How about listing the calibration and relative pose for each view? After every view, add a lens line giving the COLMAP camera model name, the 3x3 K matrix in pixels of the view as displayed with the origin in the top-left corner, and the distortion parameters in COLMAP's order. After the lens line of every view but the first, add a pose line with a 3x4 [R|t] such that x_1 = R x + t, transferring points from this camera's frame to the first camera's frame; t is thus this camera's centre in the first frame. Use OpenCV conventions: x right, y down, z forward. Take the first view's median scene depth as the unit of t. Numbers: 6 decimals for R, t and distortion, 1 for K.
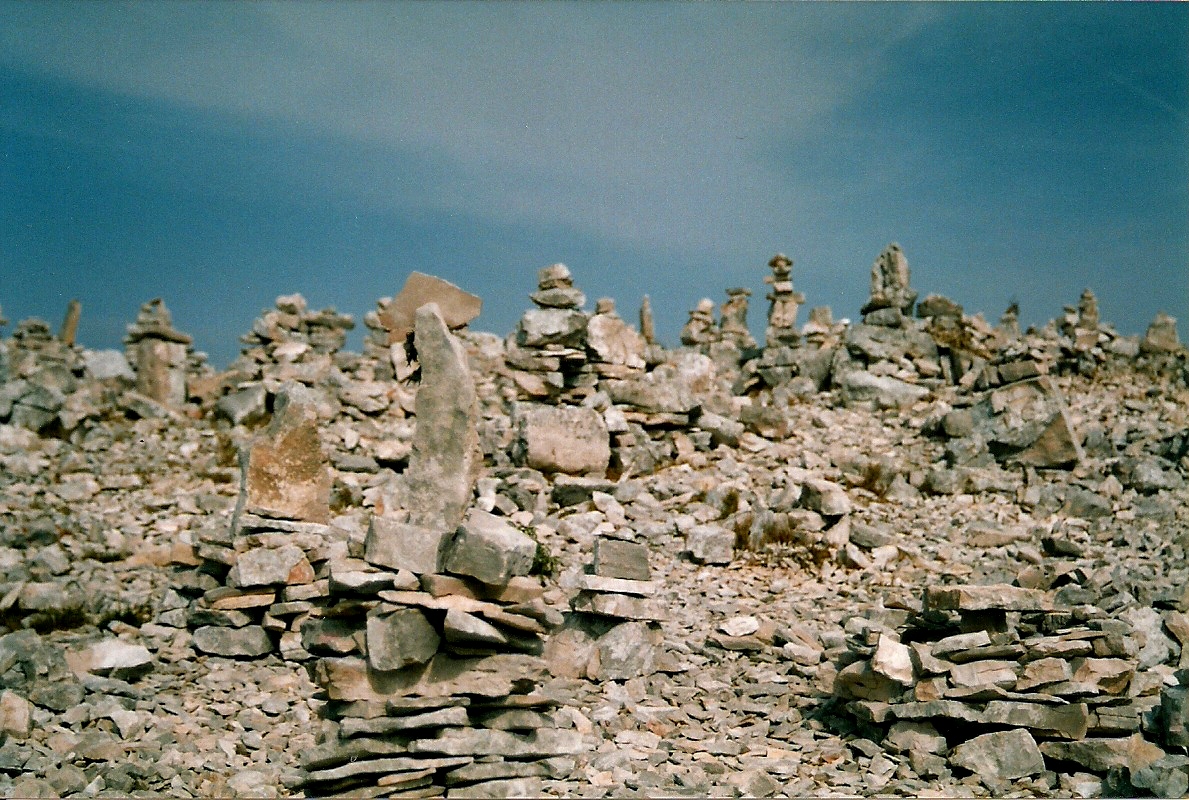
lens RADIAL K [[1562.4, 0, 594.5], [0, 1562.4, 400.0], [0, 0, 1]] dist [-0.005370, 0.010391]
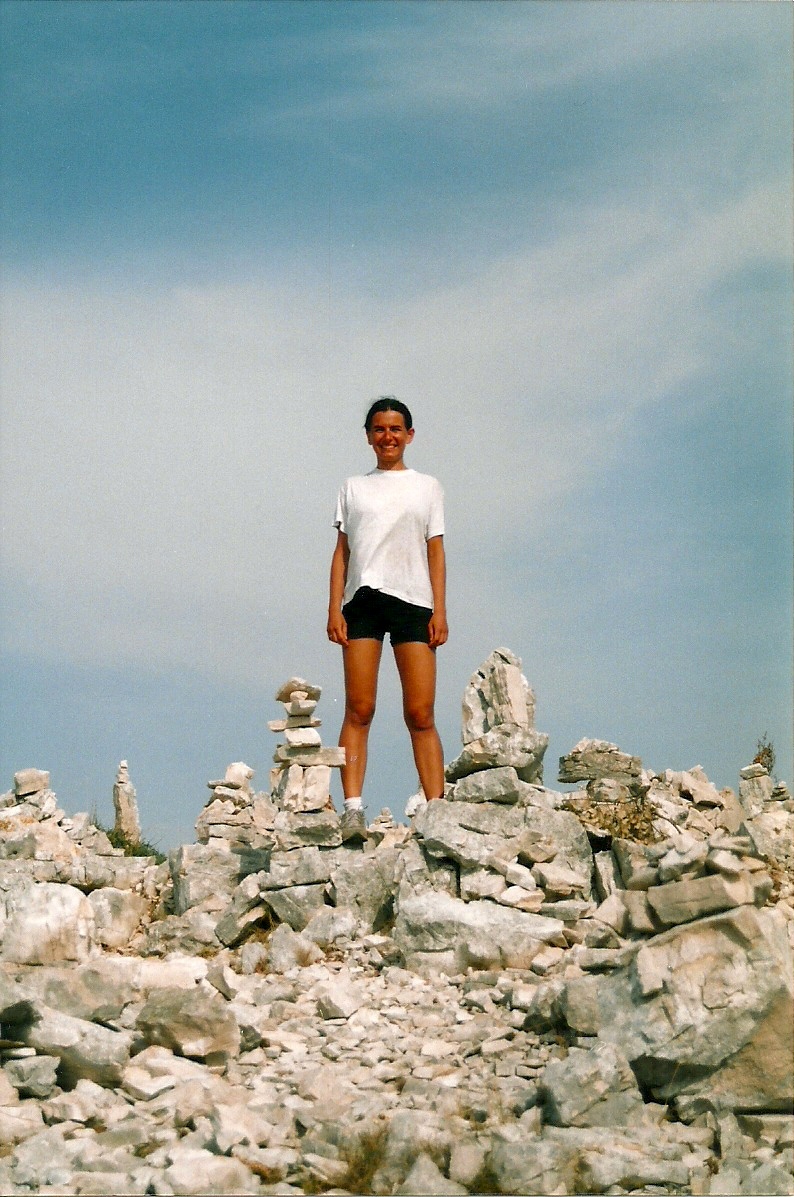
lens RADIAL K [[1807.6, 0, 397.0], [0, 1807.6, 598.5], [0, 0, 1]] dist [0.101337, -0.611751]
pose [[0.998913, -0.040123, 0.023714, 0.148505], [0.043217, 0.987899, -0.148955, -0.026071], [-0.017450, 0.149818, 0.988560, 0.383711]]
